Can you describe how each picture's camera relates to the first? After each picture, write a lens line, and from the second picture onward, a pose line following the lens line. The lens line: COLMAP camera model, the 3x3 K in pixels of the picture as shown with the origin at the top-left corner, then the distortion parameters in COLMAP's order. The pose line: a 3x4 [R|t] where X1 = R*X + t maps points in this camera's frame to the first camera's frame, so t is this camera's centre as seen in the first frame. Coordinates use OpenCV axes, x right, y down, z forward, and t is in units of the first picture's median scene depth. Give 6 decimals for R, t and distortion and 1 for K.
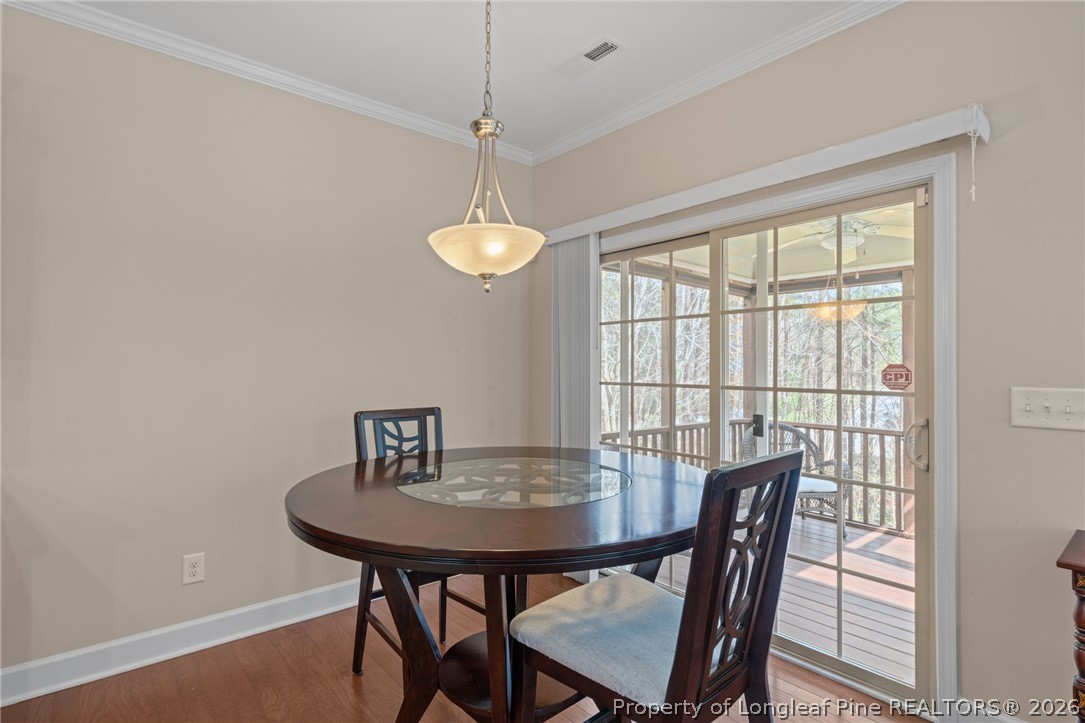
lens RADIAL K [[539.1, 0, 541.2], [0, 539.1, 354.2], [0, 0, 1]] dist [-0.000200, 0.000010]
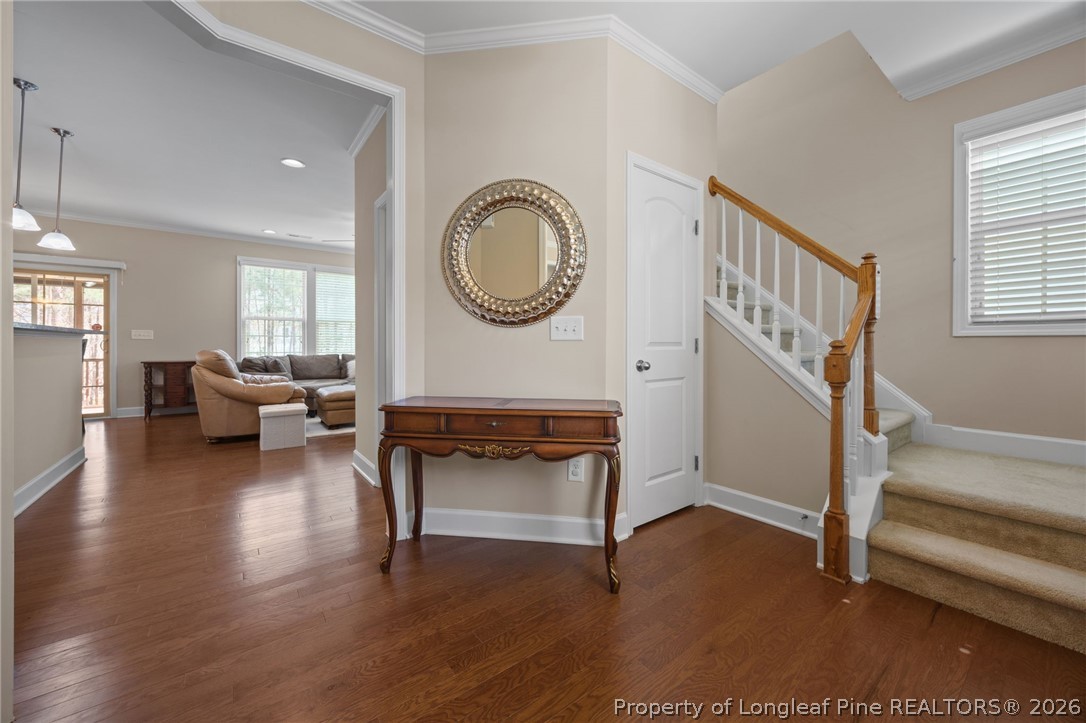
lens RADIAL K [[413.9, 0, 541.3], [0, 413.9, 345.7], [0, 0, 1]] dist [-0.001374, -0.000015]
pose [[0.037776, -0.023532, 0.999009, -1.908856], [-0.039977, 0.998887, 0.025041, -0.022608], [-0.998486, -0.040884, 0.036794, -1.983101]]
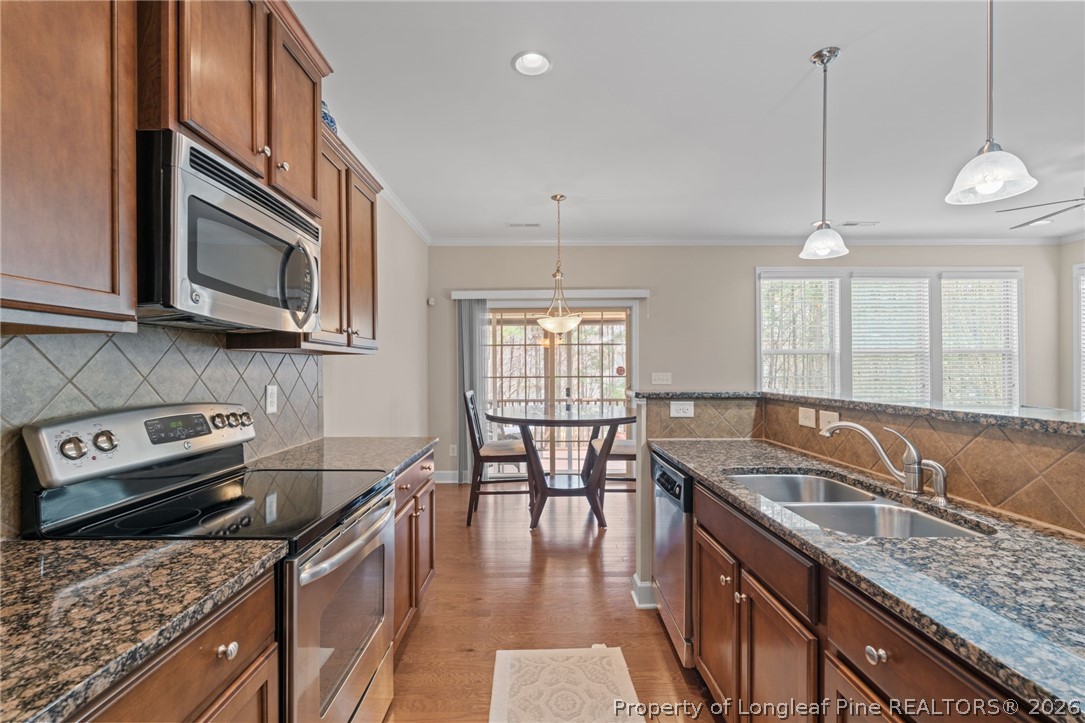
lens RADIAL K [[476.4, 0, 540.1], [0, 476.4, 371.2], [0, 0, 1]] dist [-0.011445, 0.001282]
pose [[0.634051, -0.026038, 0.772853, -1.613938], [-0.010723, 0.999041, 0.042456, -0.062254], [-0.773217, -0.035206, 0.633163, -0.312517]]
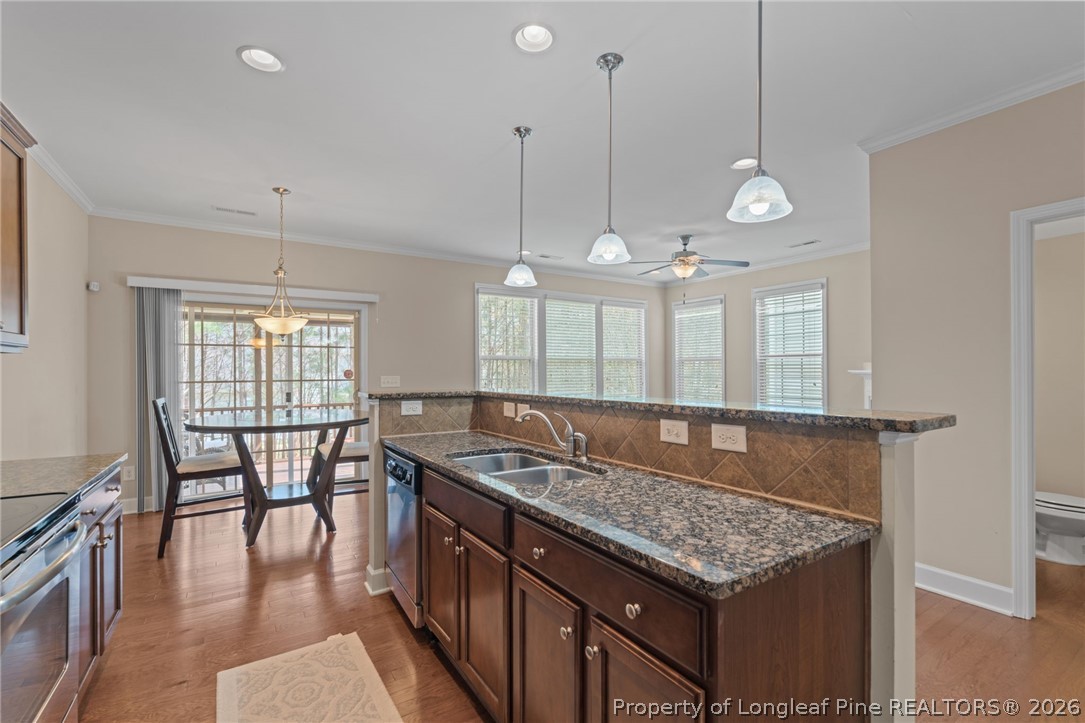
lens RADIAL K [[476.4, 0, 543.8], [0, 476.4, 369.2], [0, 0, 1]] dist [-0.011445, 0.001282]
pose [[0.120208, -0.016392, 0.992613, -1.749317], [-0.029072, 0.999377, 0.020024, -0.066163], [-0.992323, -0.031264, 0.119657, -0.360236]]
